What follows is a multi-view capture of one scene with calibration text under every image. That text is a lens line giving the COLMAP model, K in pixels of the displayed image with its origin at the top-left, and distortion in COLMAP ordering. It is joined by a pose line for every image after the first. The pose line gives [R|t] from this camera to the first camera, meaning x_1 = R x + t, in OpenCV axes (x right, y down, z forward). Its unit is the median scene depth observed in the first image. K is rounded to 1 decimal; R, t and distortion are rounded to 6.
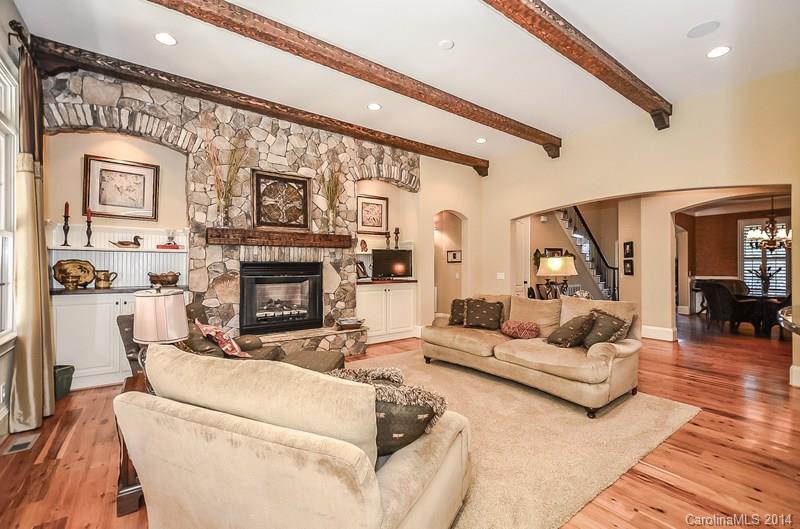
lens RADIAL K [[346.8, 0, 400.0], [0, 346.8, 264.5], [0, 0, 1]] dist [-0.000809, -0.000325]
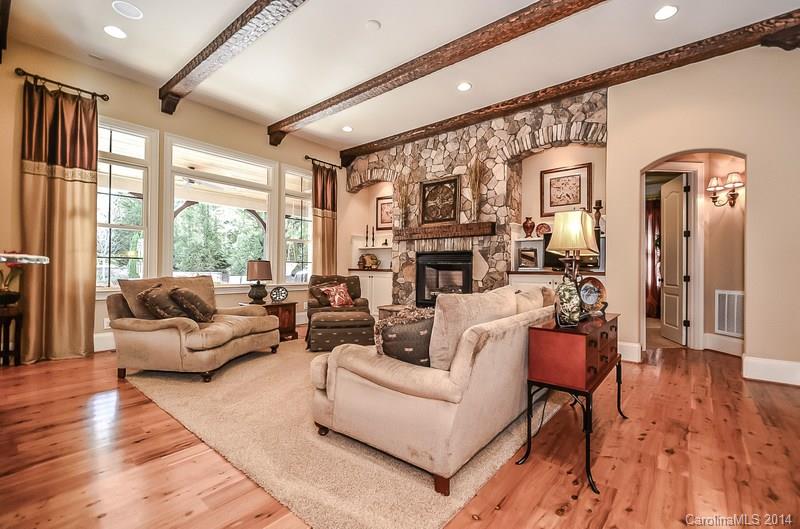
lens RADIAL K [[333.1, 0, 400.0], [0, 333.1, 264.5], [0, 0, 1]] dist [0.002487, -0.000083]
pose [[0.264448, -0.005682, -0.964383, 0.733828], [-0.006113, 0.999953, -0.007568, 0.047497], [0.964381, 0.007897, 0.264400, 0.552483]]
